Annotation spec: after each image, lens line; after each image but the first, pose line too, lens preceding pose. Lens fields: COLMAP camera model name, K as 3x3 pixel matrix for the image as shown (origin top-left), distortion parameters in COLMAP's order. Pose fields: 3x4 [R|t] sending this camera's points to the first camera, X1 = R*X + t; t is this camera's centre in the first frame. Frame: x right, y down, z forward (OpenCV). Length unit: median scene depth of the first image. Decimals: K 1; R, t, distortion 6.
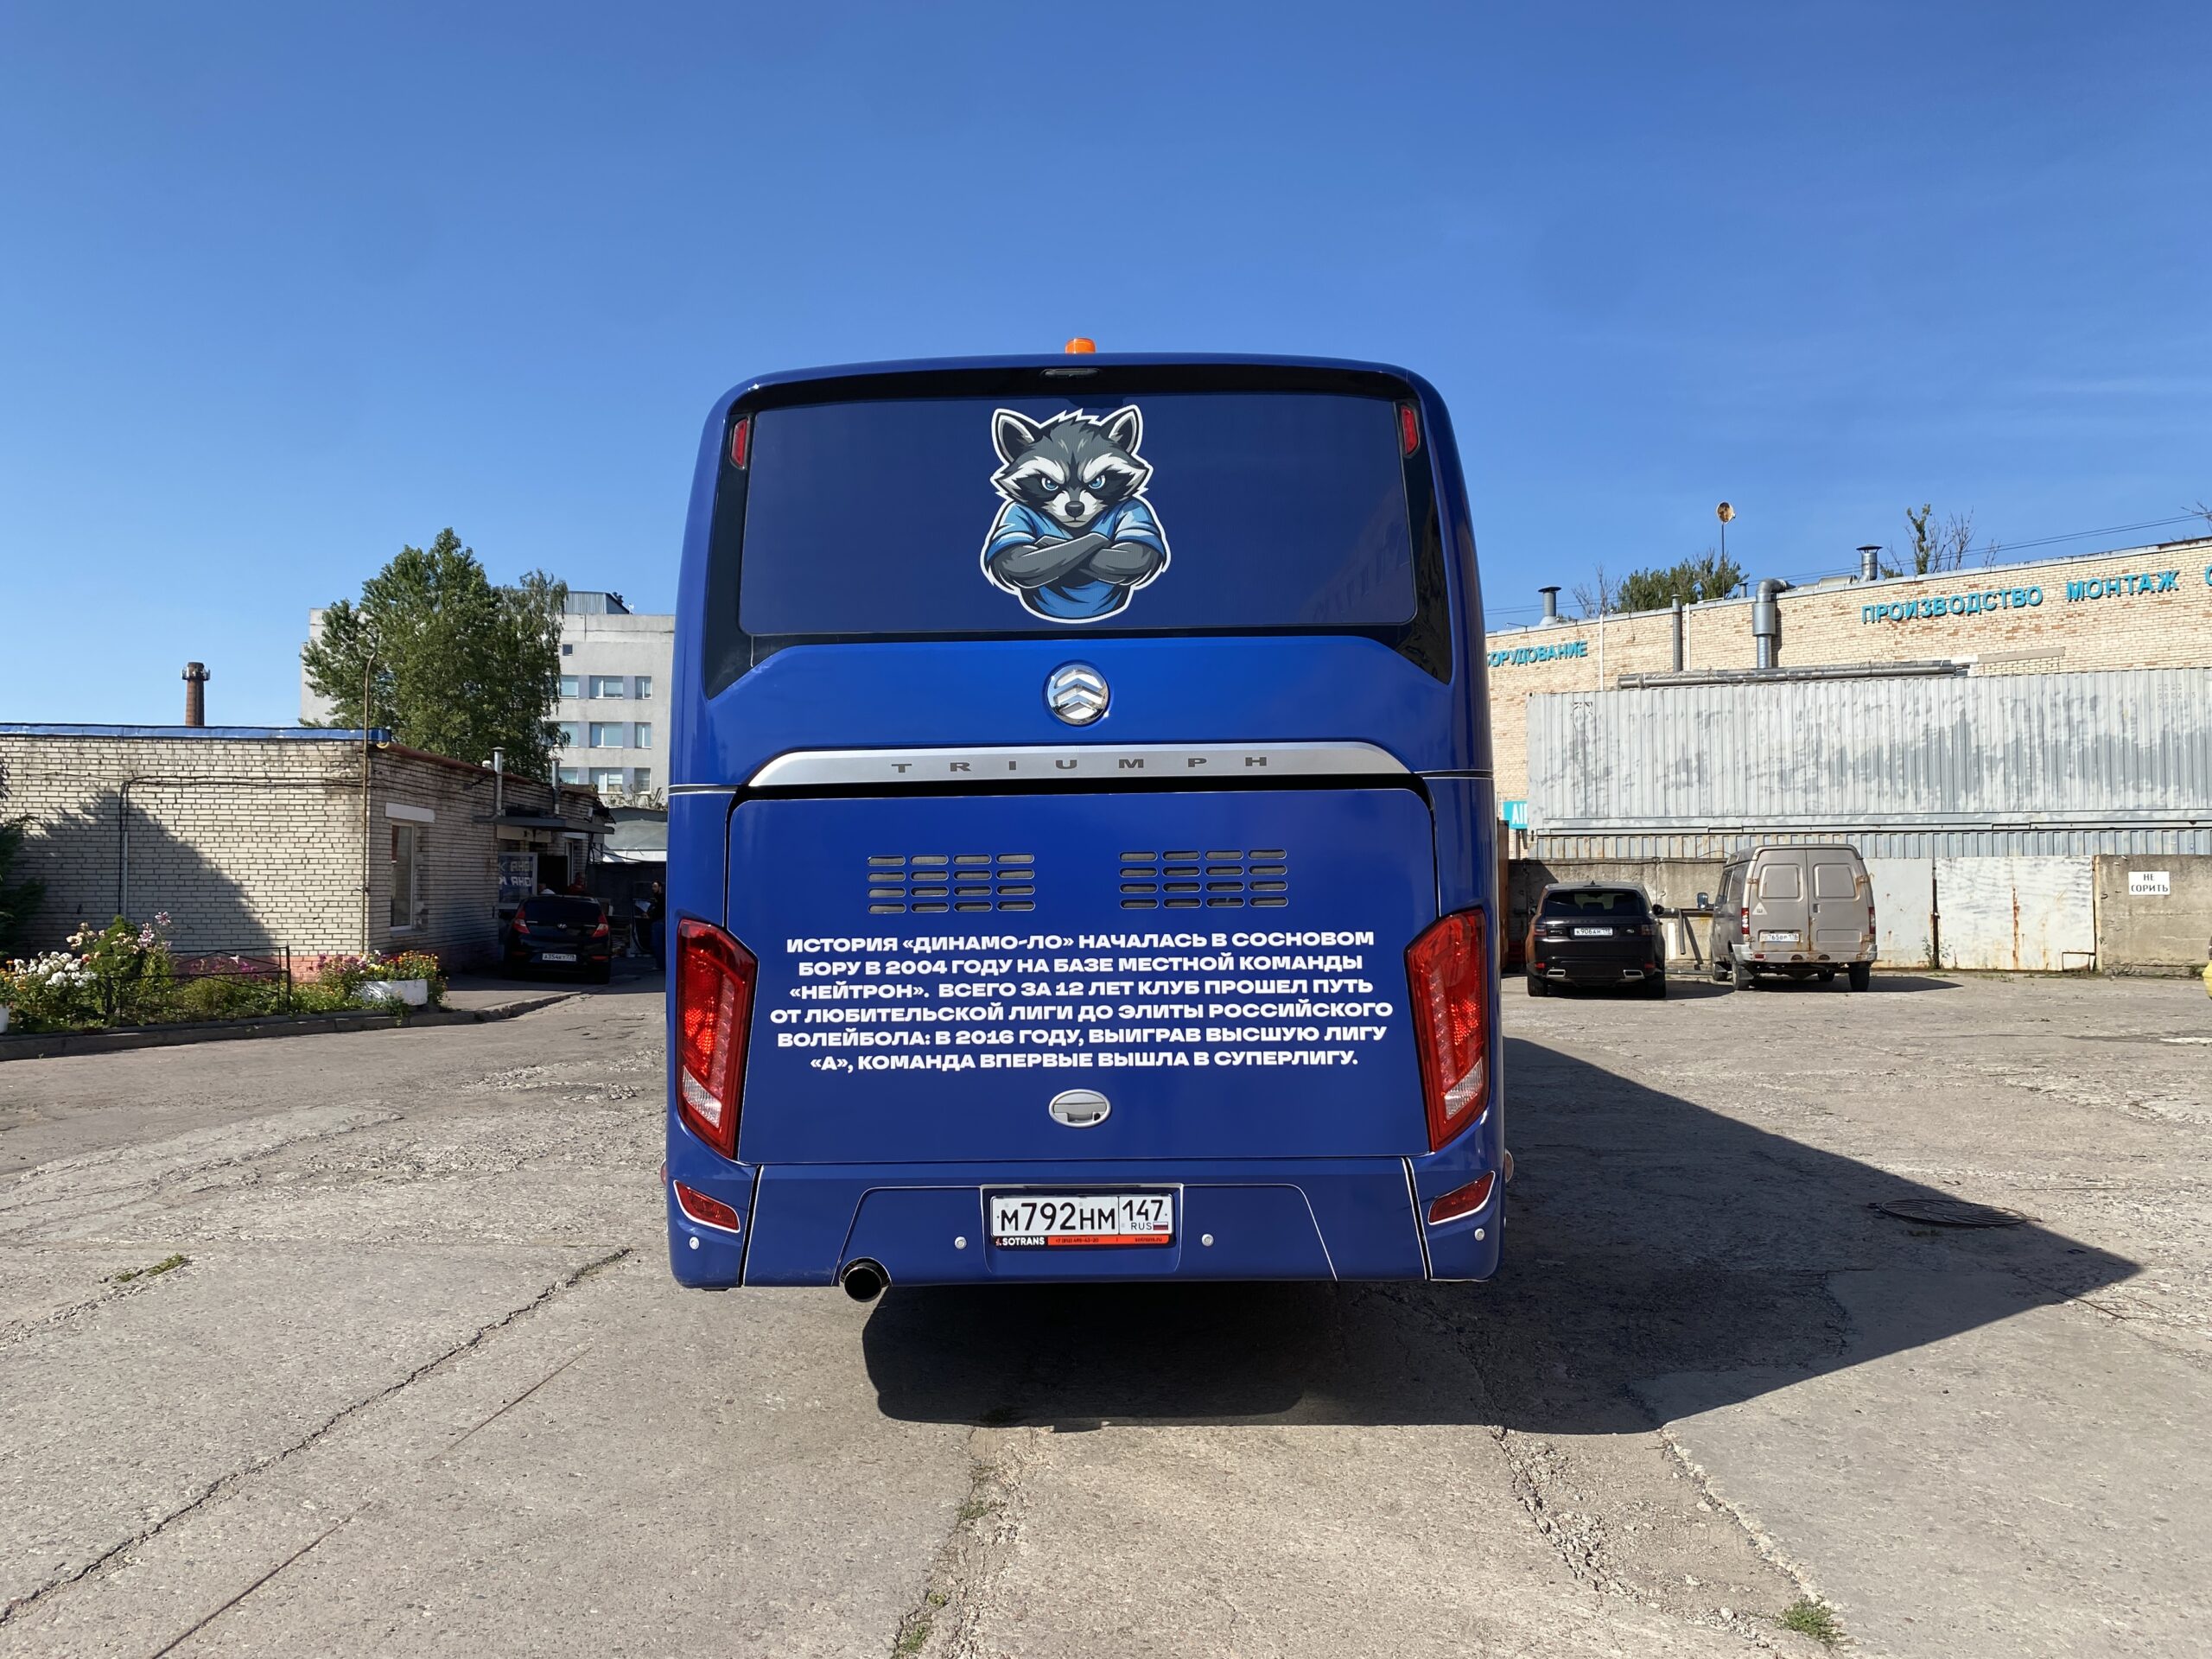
lens RADIAL K [[1670.6, 0, 1103.2], [0, 1670.6, 832.8], [0, 0, 1]] dist [0.049684, -0.037772]
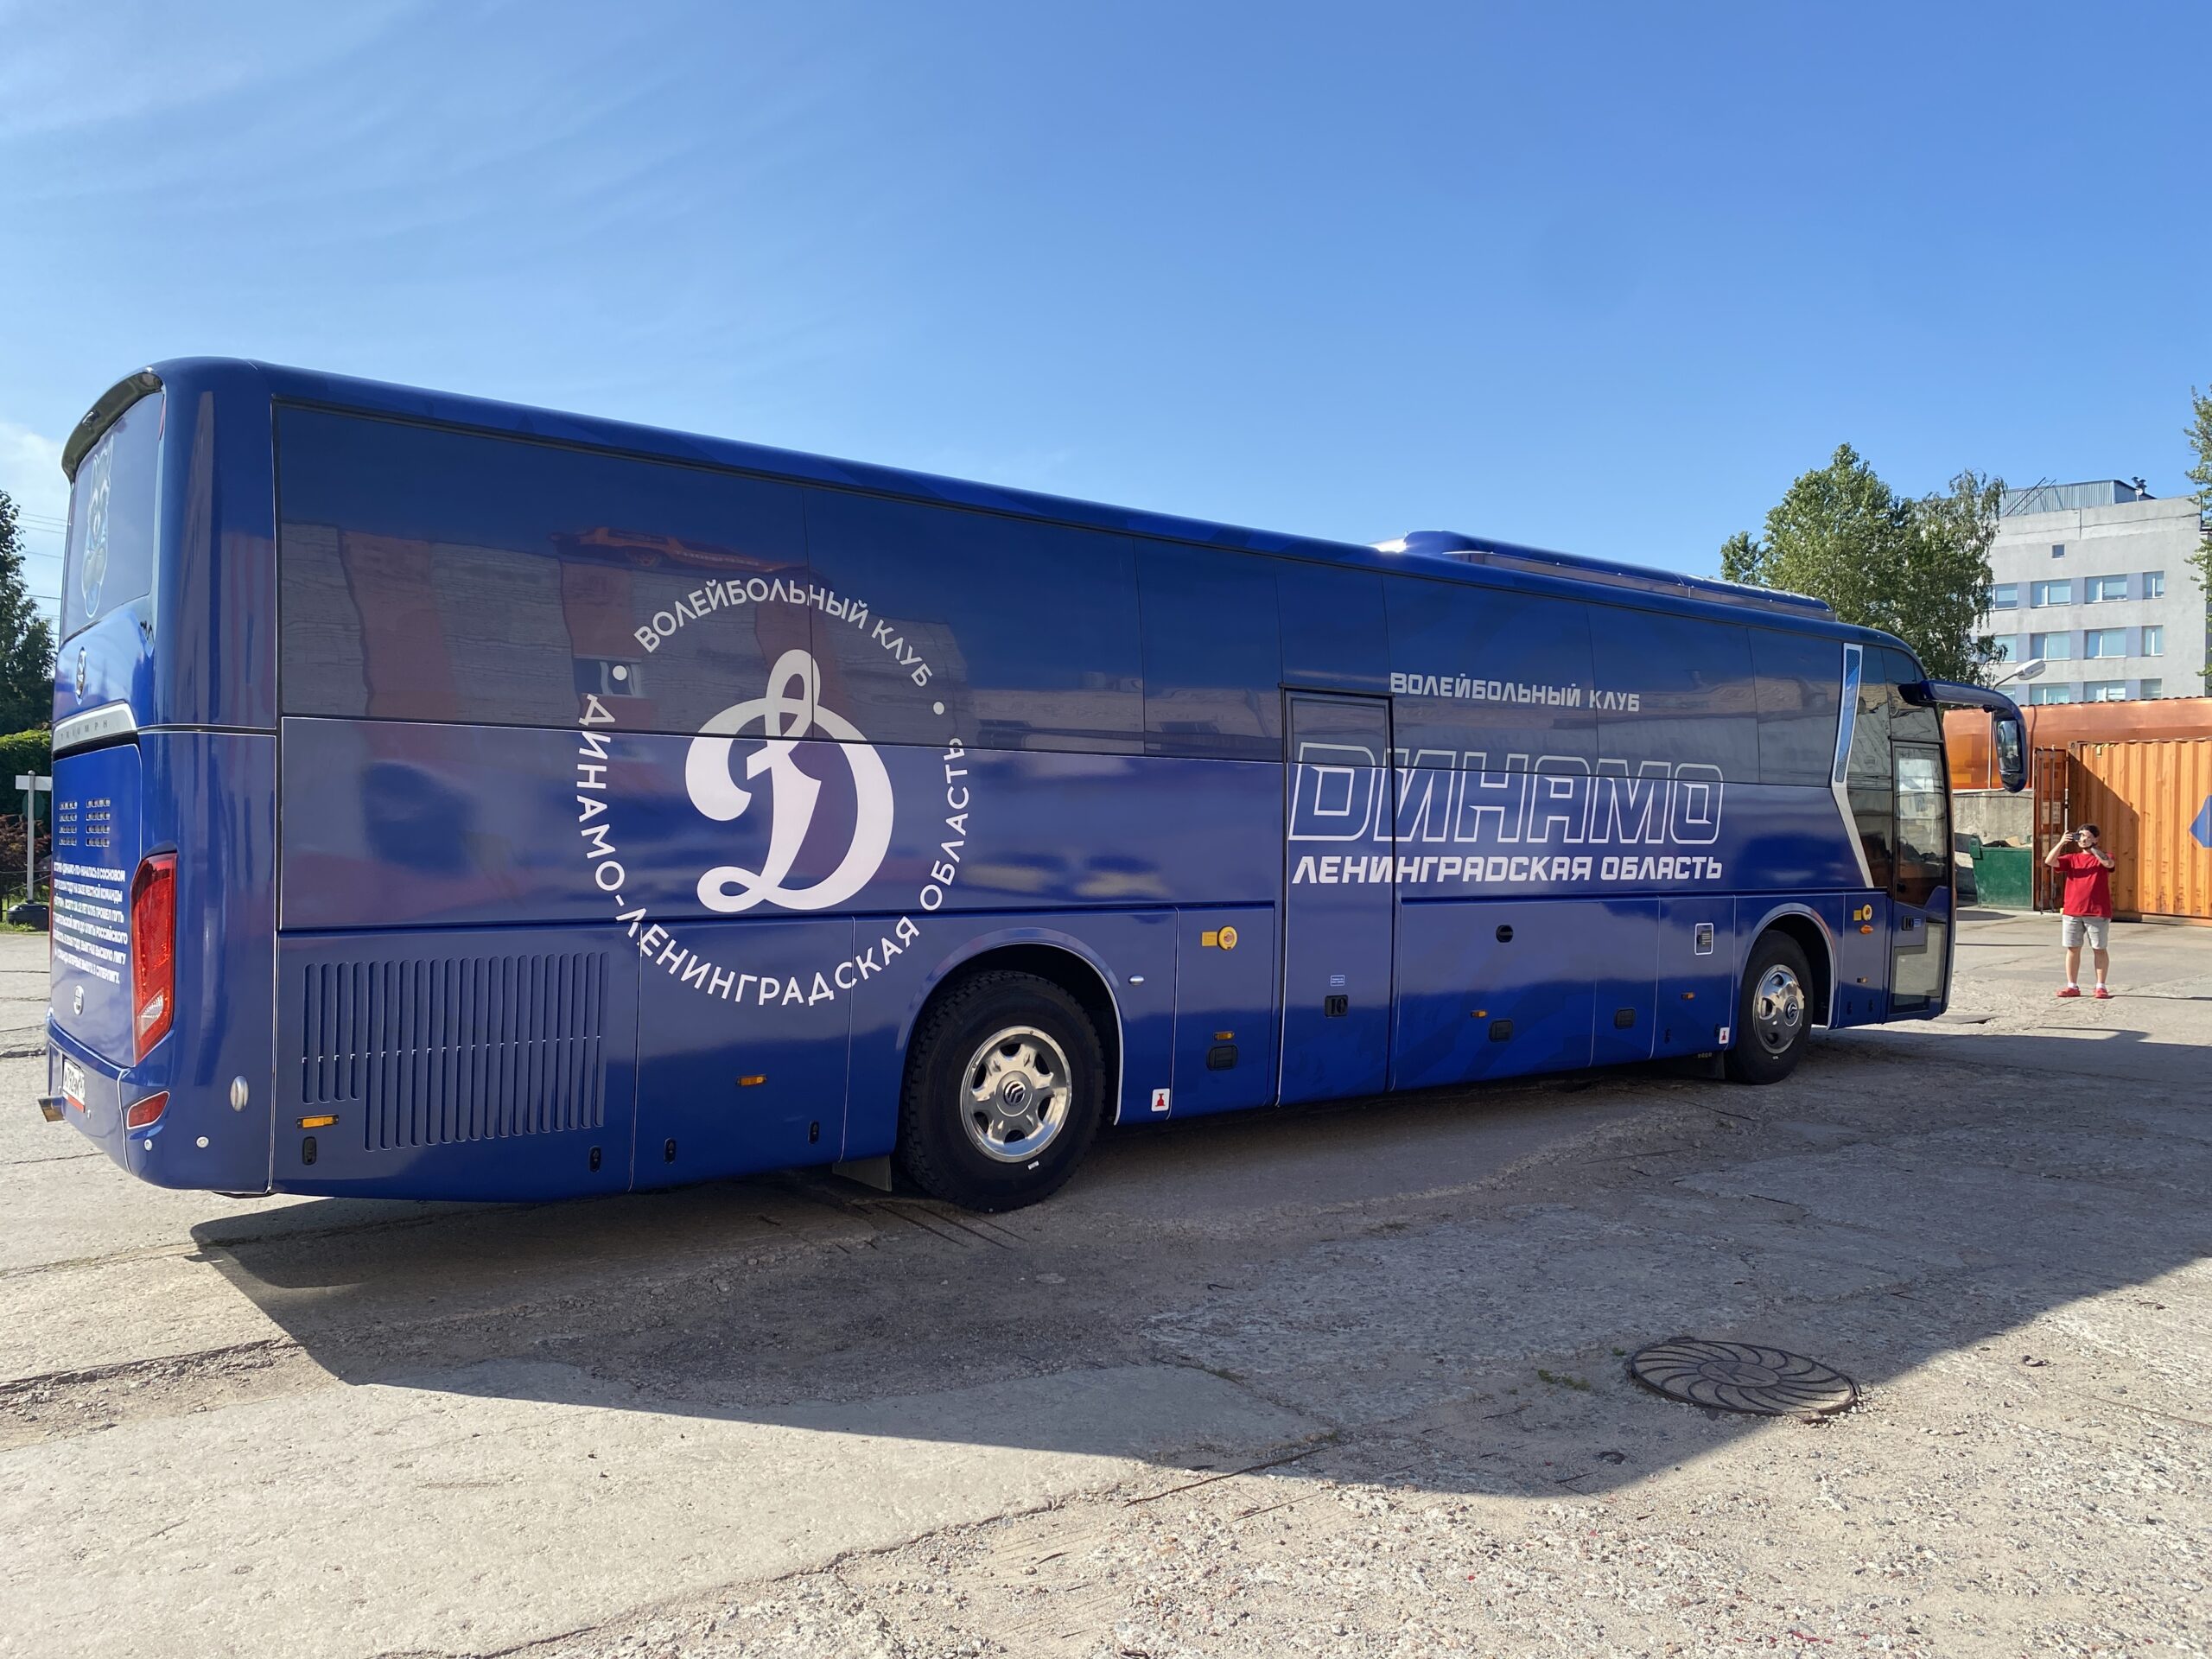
lens RADIAL K [[1670.6, 0, 1098.4], [0, 1670.6, 818.7], [0, 0, 1]] dist [0.049684, -0.037772]
pose [[0.630263, 0.013952, -0.776256, 0.082649], [0.014043, 0.999470, 0.029366, -0.000065], [0.776254, -0.029409, 0.629733, 0.043811]]
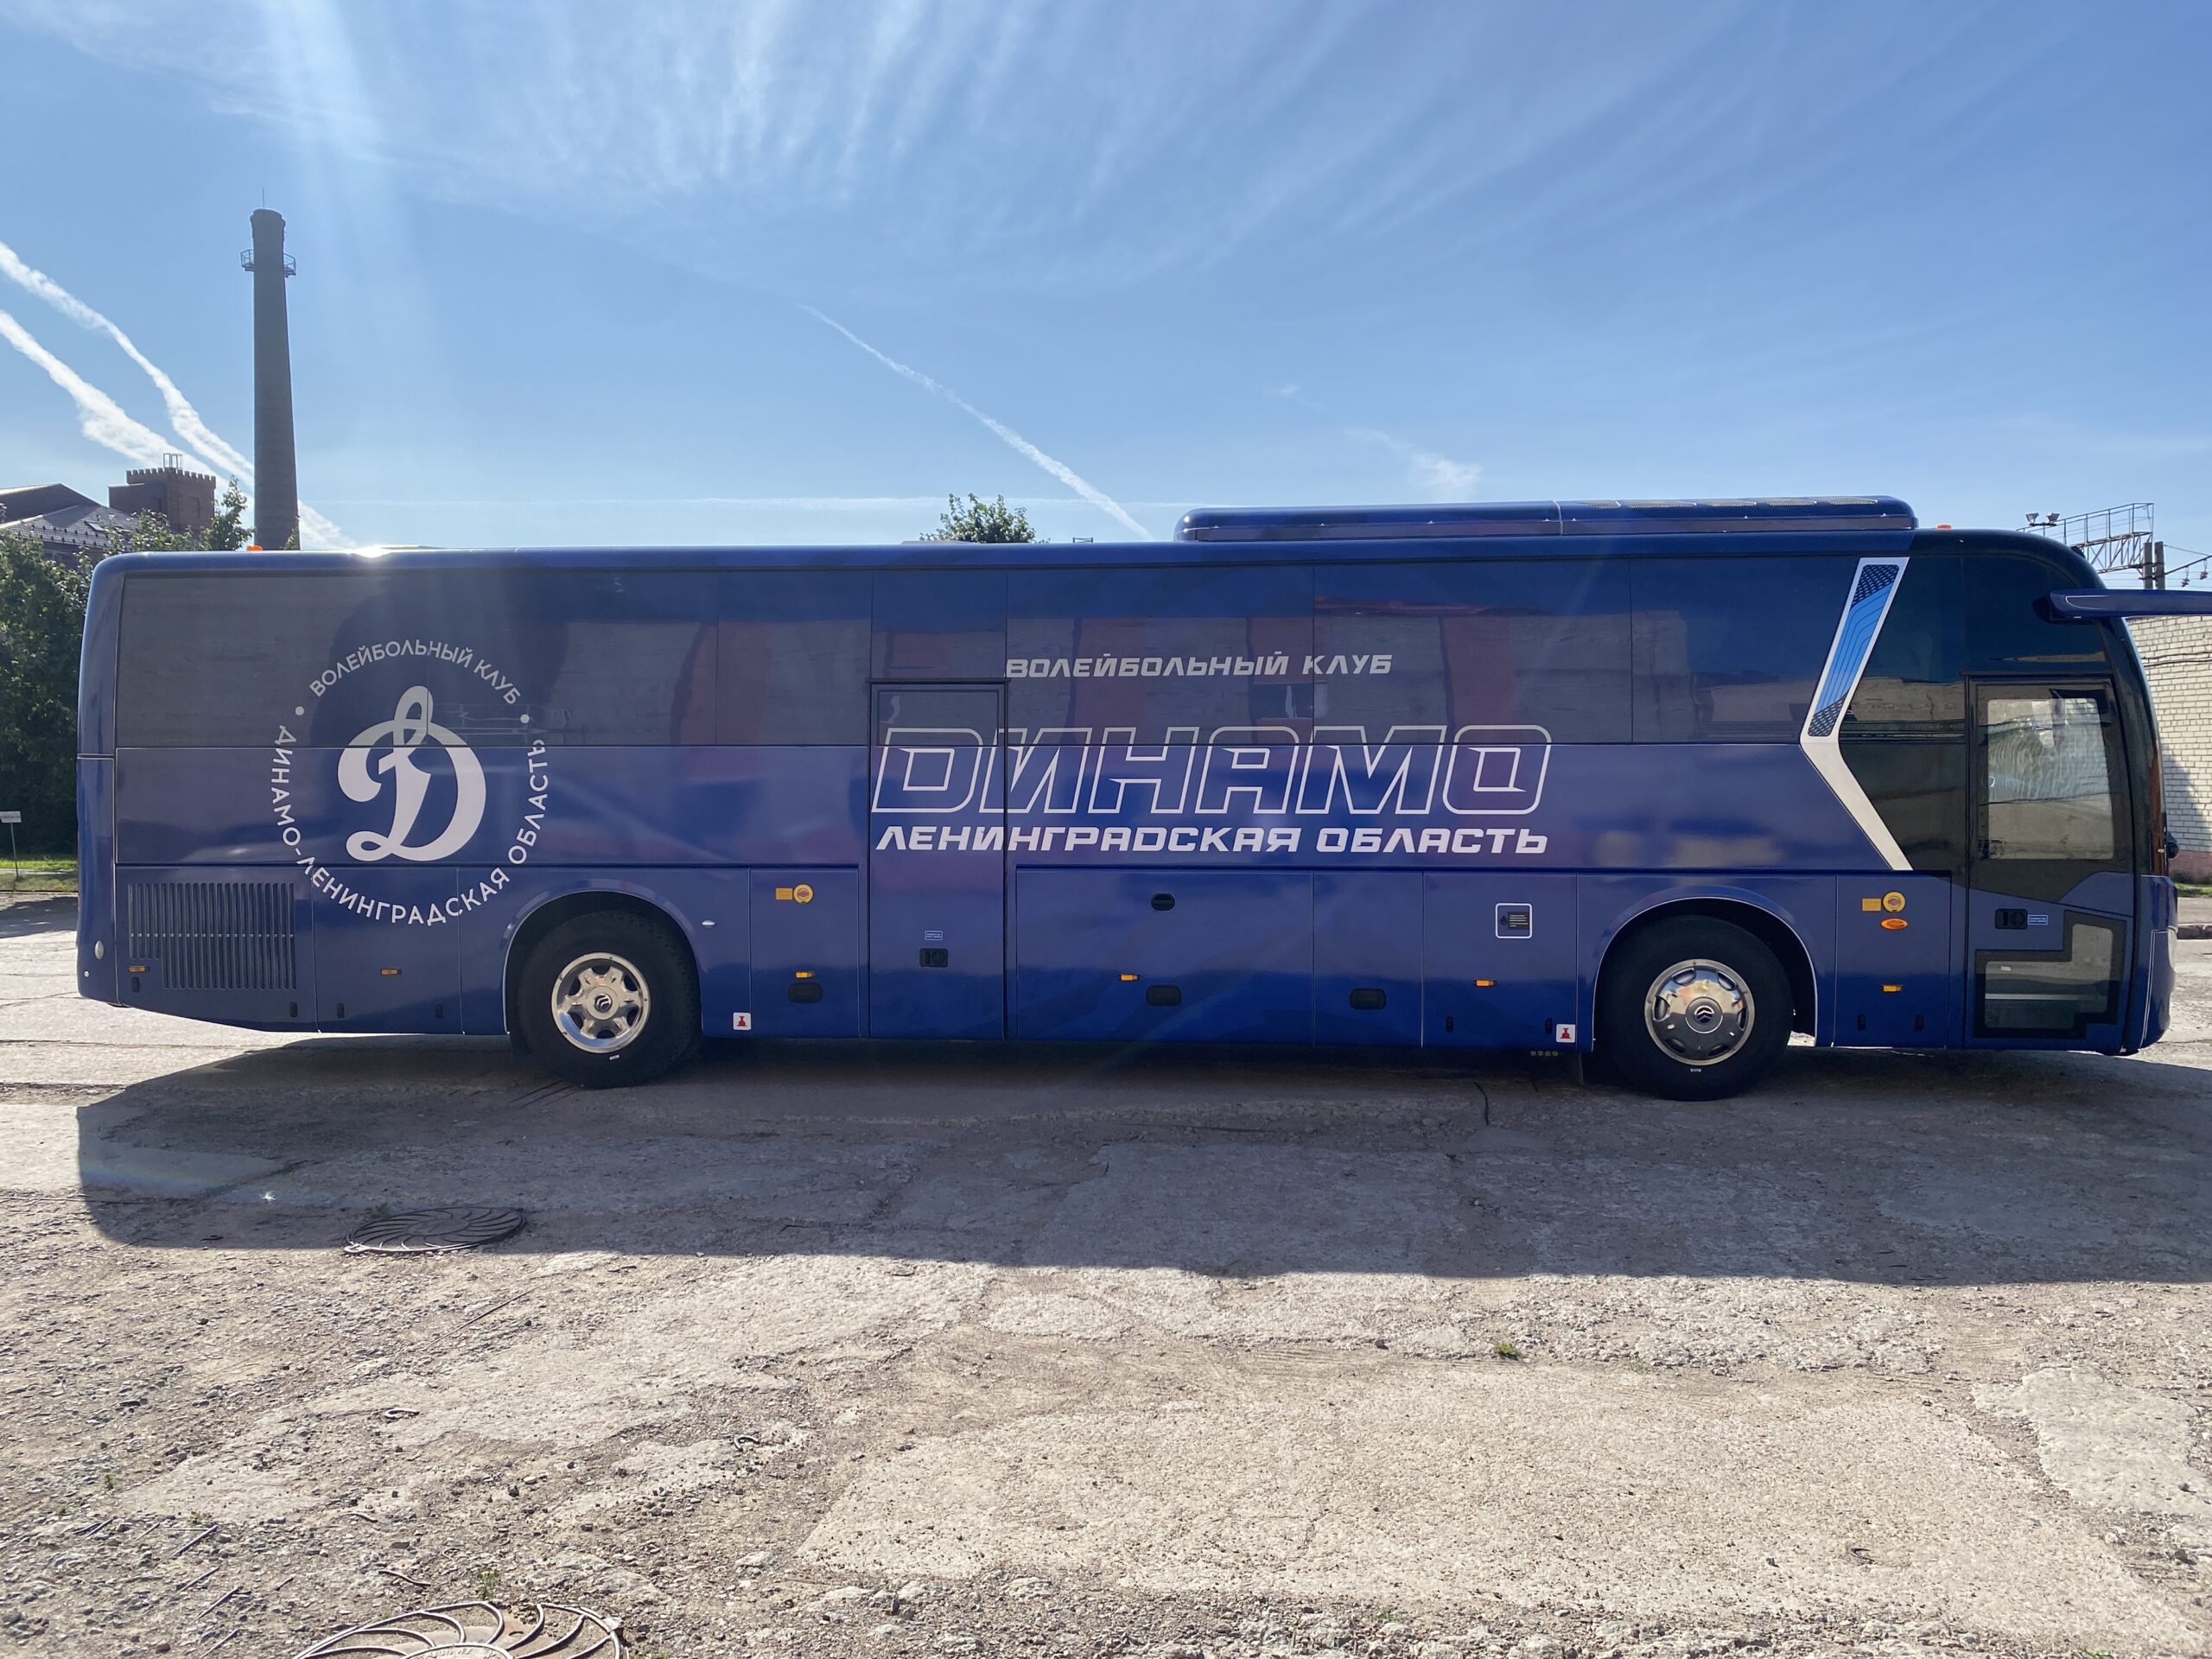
lens RADIAL K [[1670.6, 0, 1109.1], [0, 1670.6, 828.9], [0, 0, 1]] dist [0.049684, -0.037772]
pose [[-0.070531, 0.014413, -0.997405, 0.433997], [0.041057, 0.999090, 0.011534, 0.037990], [0.996664, -0.040137, -0.071058, 0.799628]]
